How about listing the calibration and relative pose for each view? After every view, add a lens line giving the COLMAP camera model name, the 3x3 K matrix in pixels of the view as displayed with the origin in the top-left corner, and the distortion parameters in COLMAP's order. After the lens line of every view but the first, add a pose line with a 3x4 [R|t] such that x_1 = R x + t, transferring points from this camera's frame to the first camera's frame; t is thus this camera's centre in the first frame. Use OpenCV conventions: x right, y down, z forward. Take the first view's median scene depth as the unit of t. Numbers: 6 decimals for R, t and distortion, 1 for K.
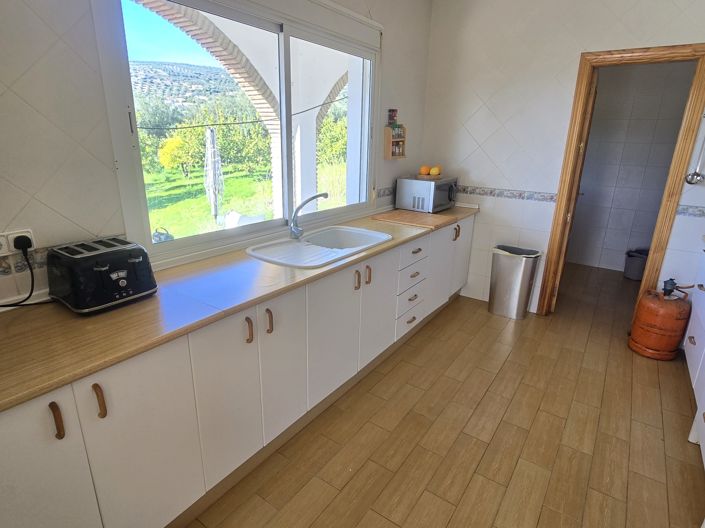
lens RADIAL K [[383.2, 0, 352.5], [0, 383.2, 264.0], [0, 0, 1]] dist [0.000183, -0.001646]
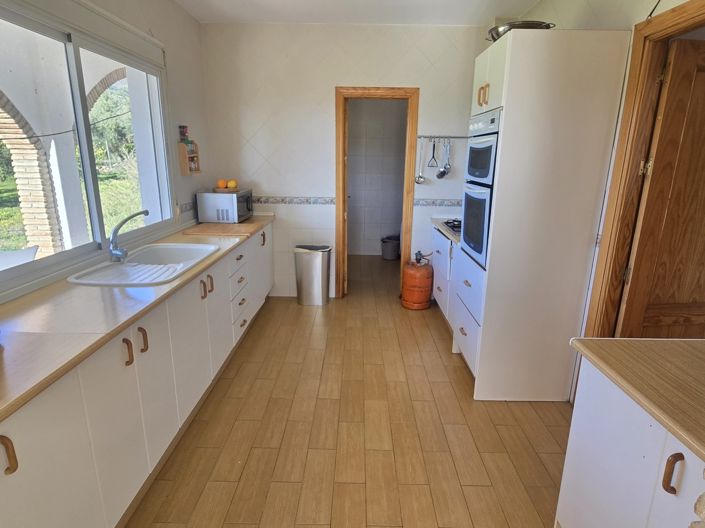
lens RADIAL K [[392.1, 0, 335.2], [0, 392.1, 264.9], [0, 0, 1]] dist [-0.000577, -0.001005]
pose [[0.844664, -0.152730, 0.513047, -0.157684], [0.172232, 0.985009, 0.009671, 0.019578], [-0.506833, 0.080194, 0.858306, -0.070071]]
